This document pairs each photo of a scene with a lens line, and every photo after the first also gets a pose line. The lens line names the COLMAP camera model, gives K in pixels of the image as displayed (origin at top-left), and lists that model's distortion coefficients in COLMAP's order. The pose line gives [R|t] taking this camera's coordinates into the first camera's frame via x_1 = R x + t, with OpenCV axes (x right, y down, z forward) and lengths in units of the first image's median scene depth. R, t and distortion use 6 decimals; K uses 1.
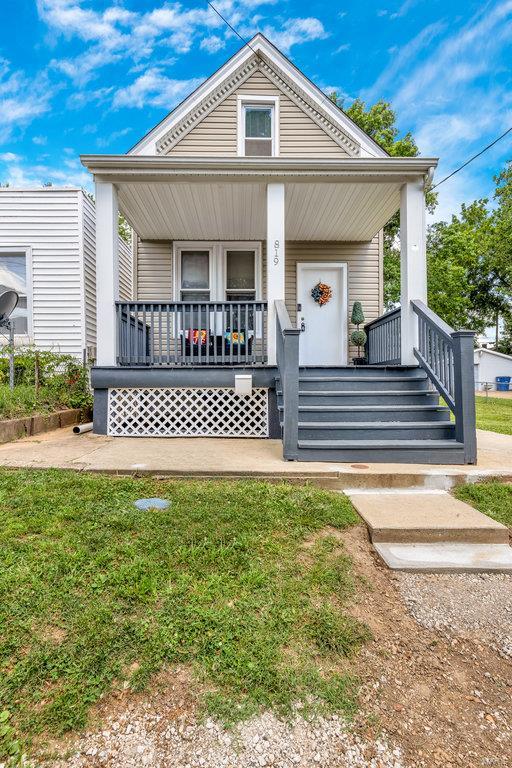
lens RADIAL K [[351.7, 0, 254.9], [0, 351.7, 385.9], [0, 0, 1]] dist [0.001784, 0.000510]
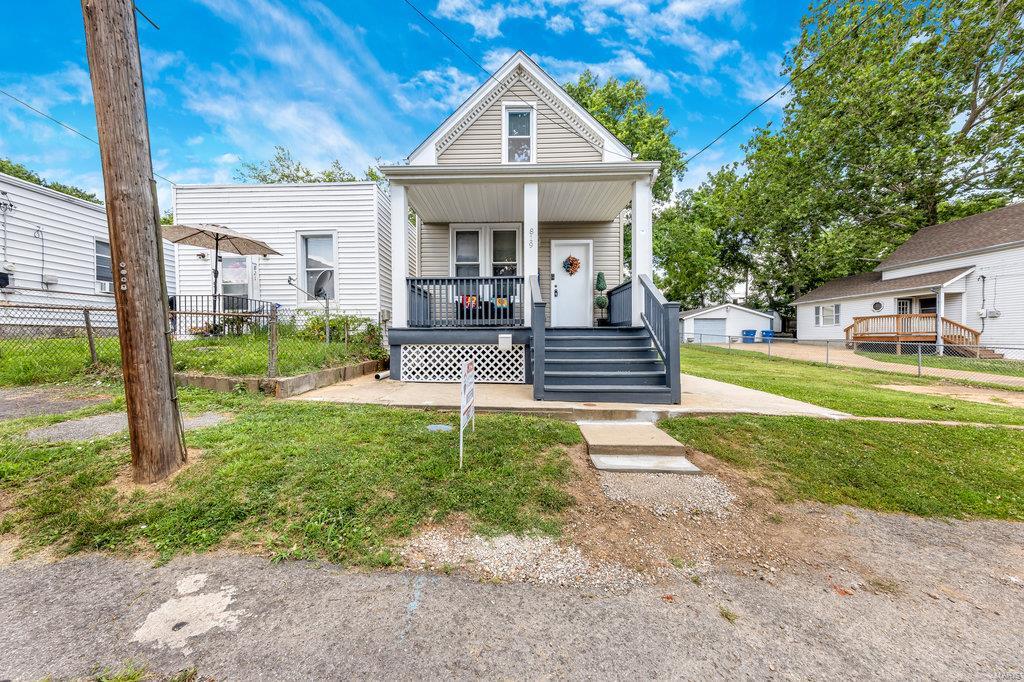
lens RADIAL K [[327.2, 0, 509.4], [0, 327.2, 341.2], [0, 0, 1]] dist [0.002692, -0.000036]
pose [[0.999258, 0.001354, -0.038480, 0.028045], [-0.000869, 0.999920, 0.012613, -0.021314], [0.038494, -0.012570, 0.999180, -0.187970]]
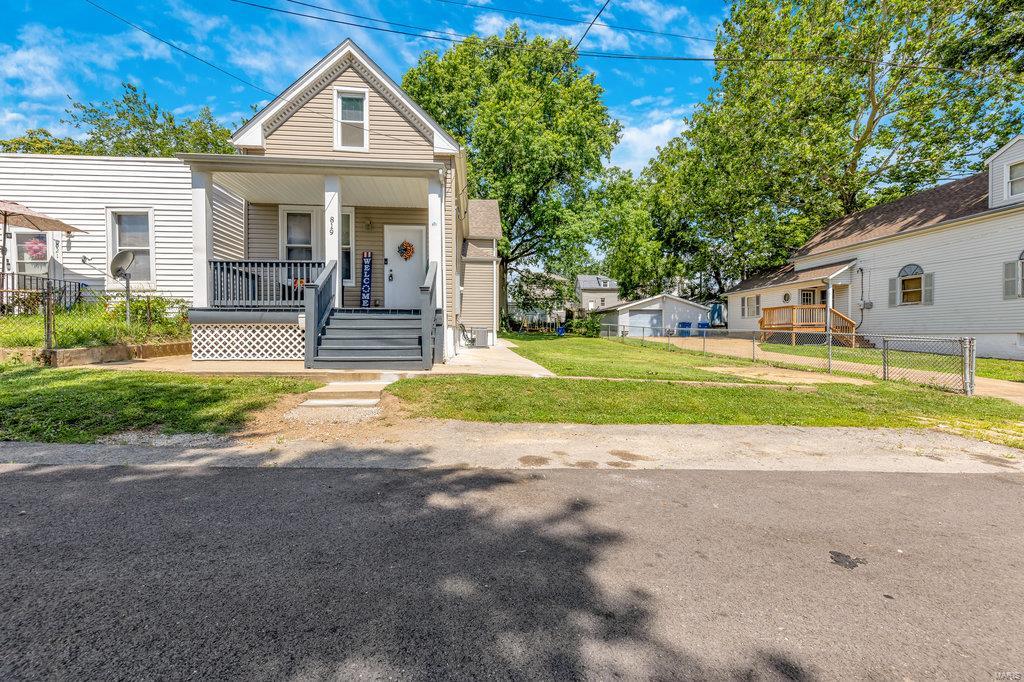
lens RADIAL K [[413.1, 0, 508.0], [0, 413.1, 337.8], [0, 0, 1]] dist [0.007818, -0.000017]
pose [[0.997751, 0.002404, 0.066982, 0.637763], [-0.002956, 0.999962, 0.008142, 0.043403], [-0.066960, -0.008322, 0.997721, -0.662043]]
